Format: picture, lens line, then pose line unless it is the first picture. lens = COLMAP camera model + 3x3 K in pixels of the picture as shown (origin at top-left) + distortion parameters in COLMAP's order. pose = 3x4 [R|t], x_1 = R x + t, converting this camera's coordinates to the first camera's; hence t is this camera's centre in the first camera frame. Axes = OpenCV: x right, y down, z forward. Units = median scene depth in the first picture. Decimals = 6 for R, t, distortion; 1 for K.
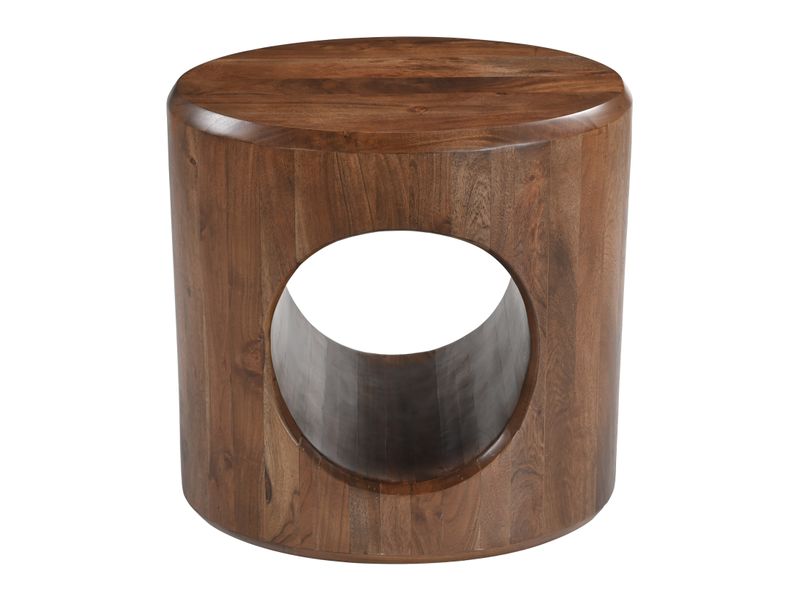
lens RADIAL K [[1781.6, 0, 396.7], [0, 1781.6, 297.5], [0, 0, 1]] dist [0.024684, 0.000000]
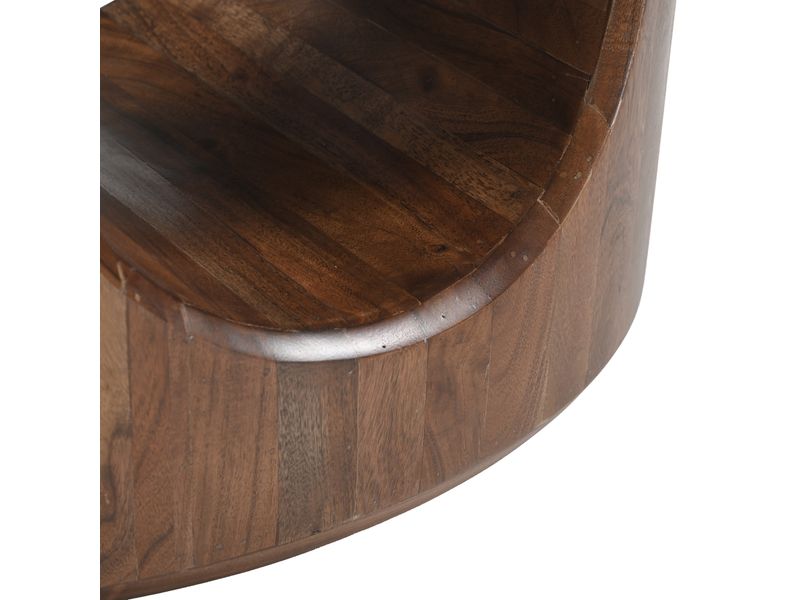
lens RADIAL K [[1781.6, 0, 401.2], [0, 1781.6, 298.9], [0, 0, 1]] dist [0.024684, 0.000000]
pose [[0.807739, -0.272414, 0.522827, -0.182584], [0.202368, 0.961073, 0.188110, 0.034251], [-0.553719, -0.046140, 0.831424, 0.702631]]
